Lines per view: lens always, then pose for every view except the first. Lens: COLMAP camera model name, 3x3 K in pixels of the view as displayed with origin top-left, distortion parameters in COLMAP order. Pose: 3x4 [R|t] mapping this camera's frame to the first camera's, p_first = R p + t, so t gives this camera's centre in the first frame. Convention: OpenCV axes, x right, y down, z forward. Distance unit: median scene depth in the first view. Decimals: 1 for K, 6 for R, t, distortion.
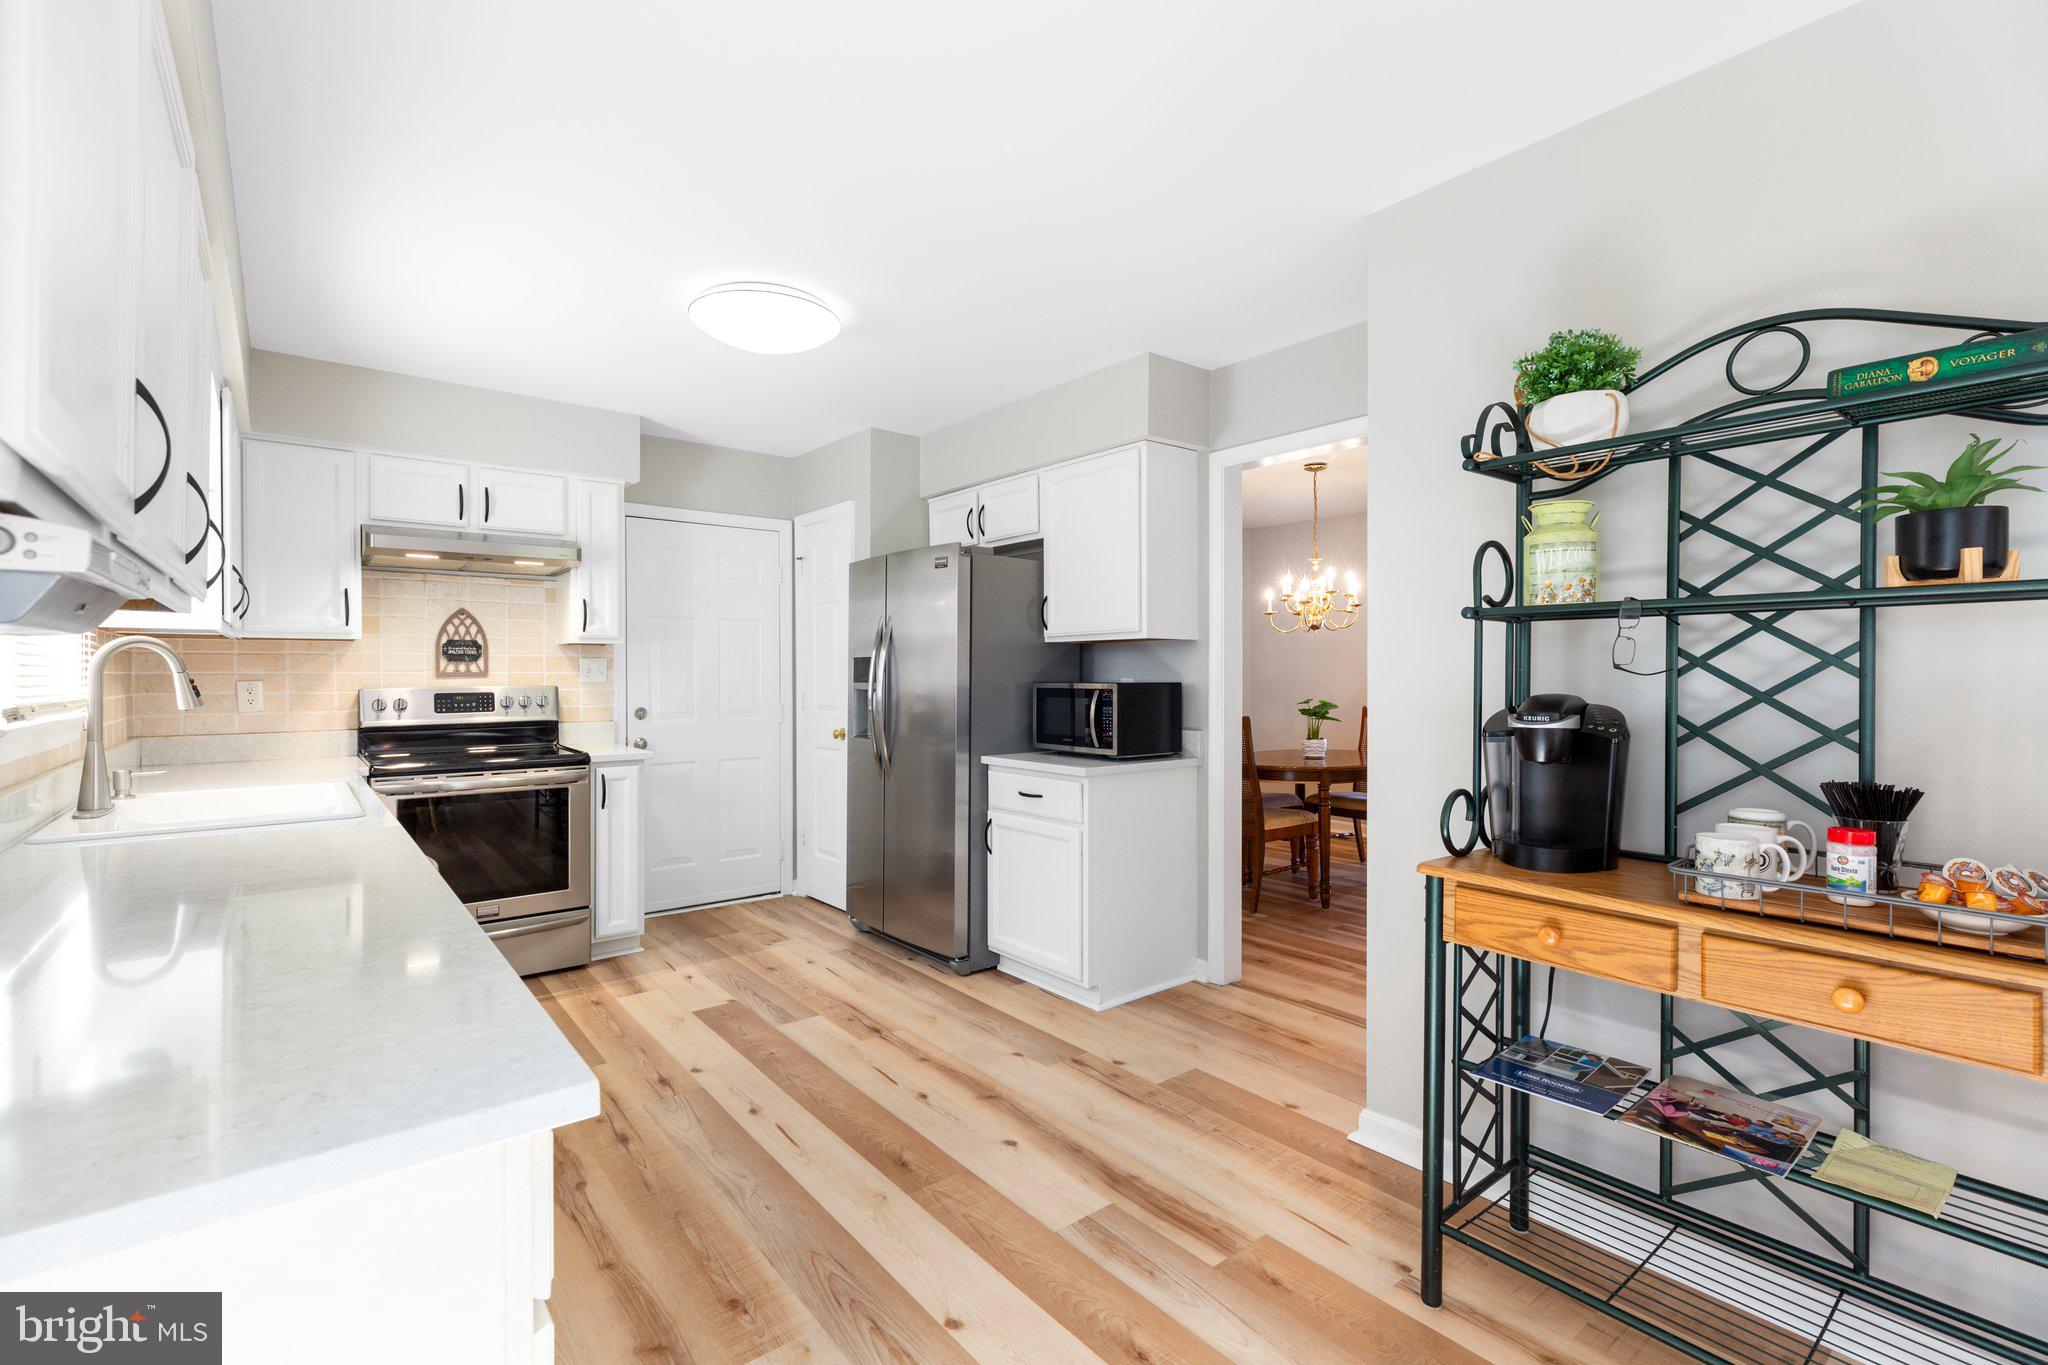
lens RADIAL K [[913.2, 0, 1033.9], [0, 913.2, 682.0], [0, 0, 1]] dist [0.000708, 0.000191]
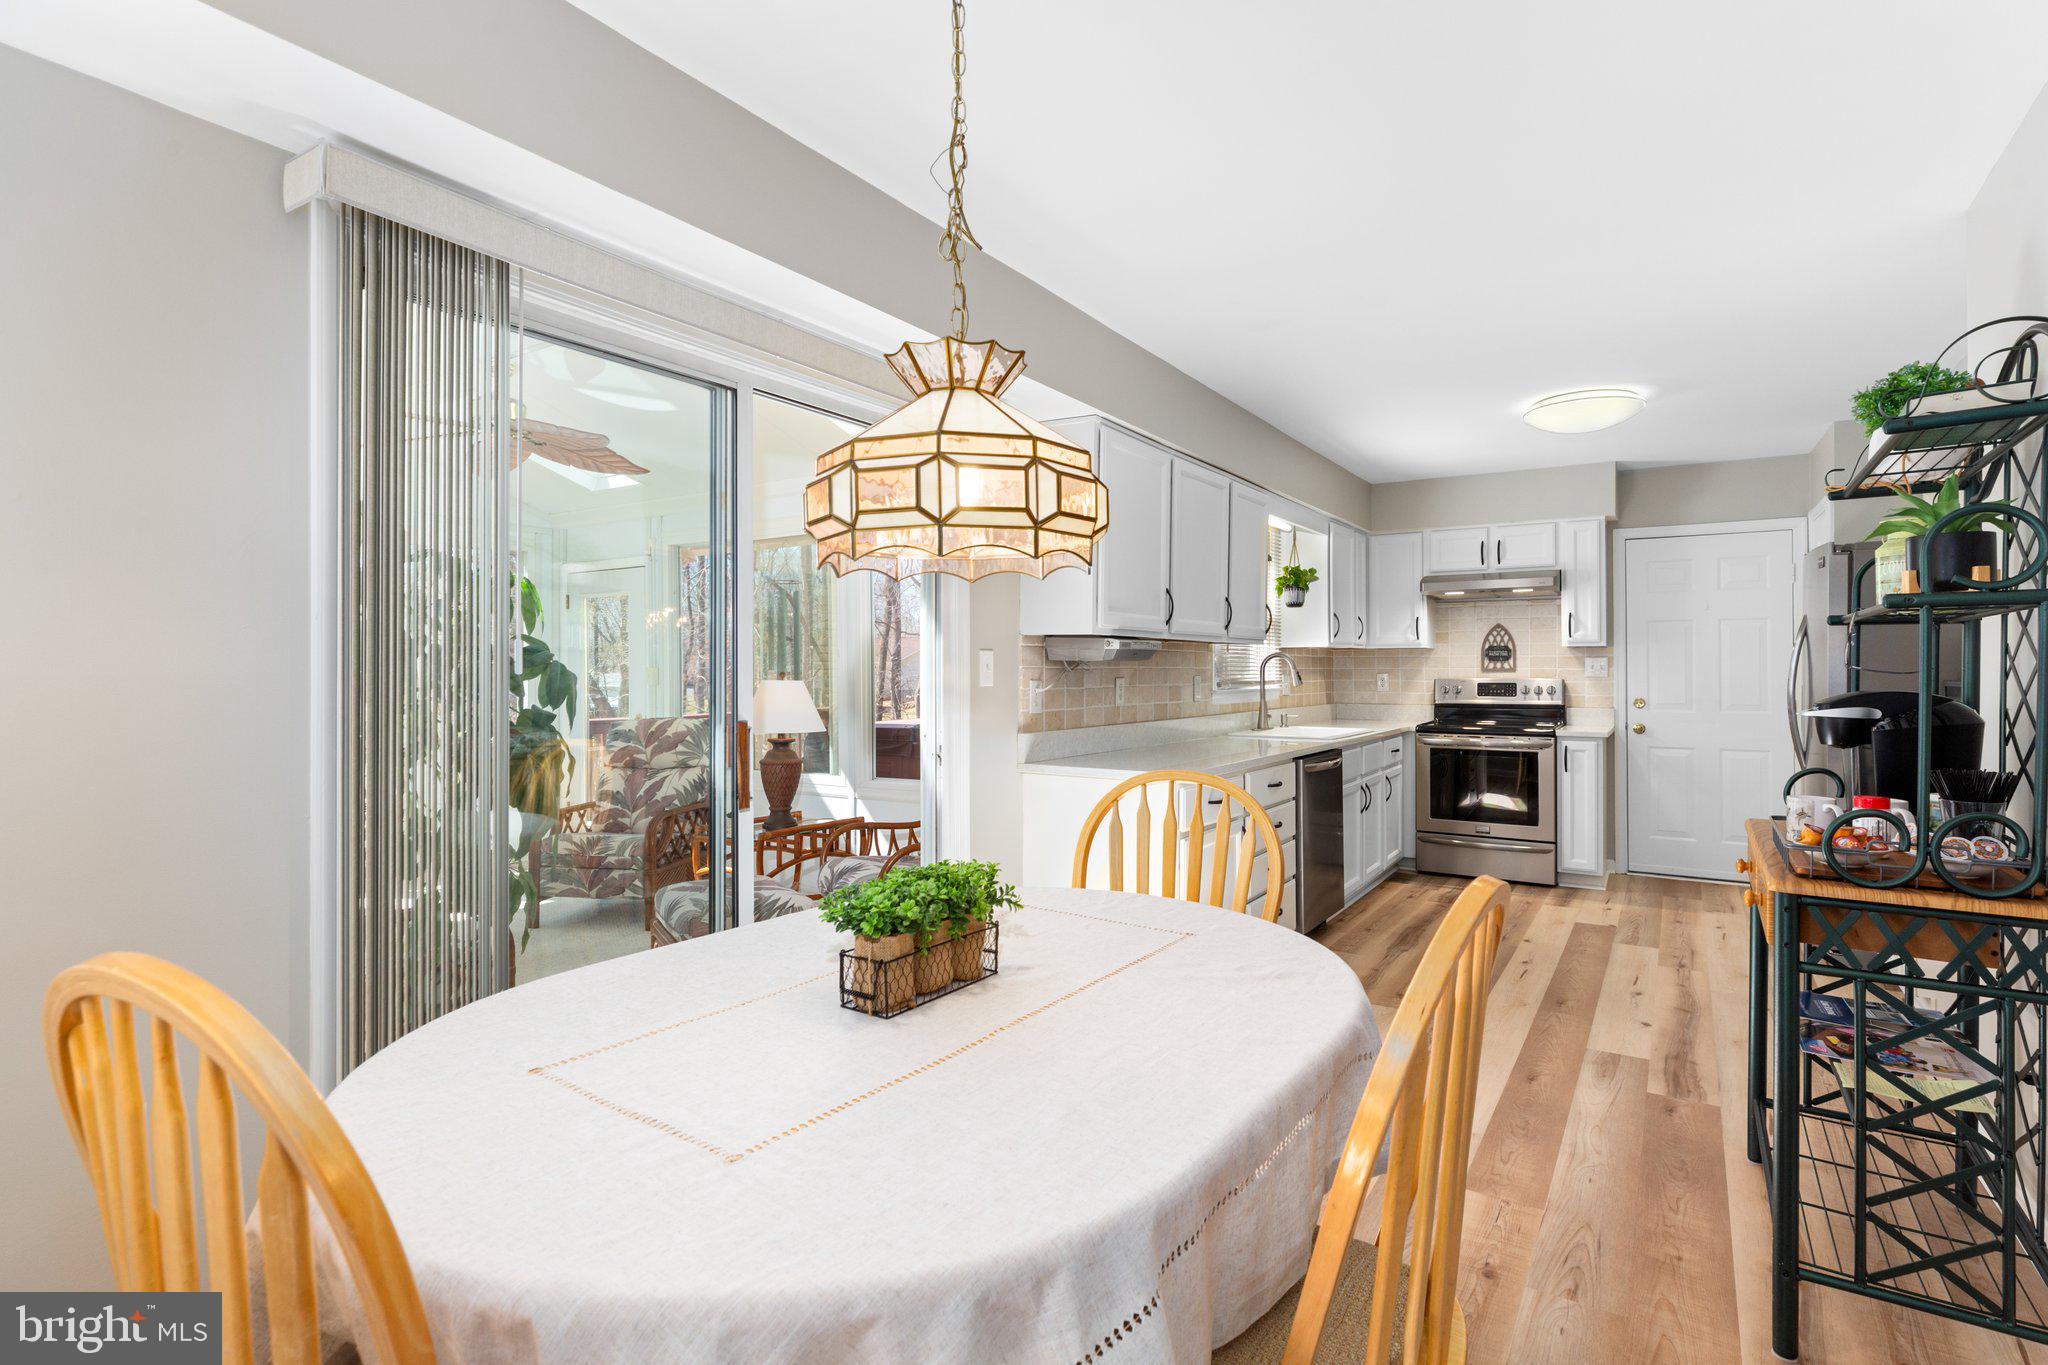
lens RADIAL K [[976.1, 0, 1033.0], [0, 976.1, 666.6], [0, 0, 1]] dist [-0.000888, -0.000012]
pose [[0.312044, -0.000555, -0.950067, 0.614491], [-0.011134, 0.999929, -0.004241, 0.001204], [0.950002, 0.011902, 0.312016, -0.172543]]
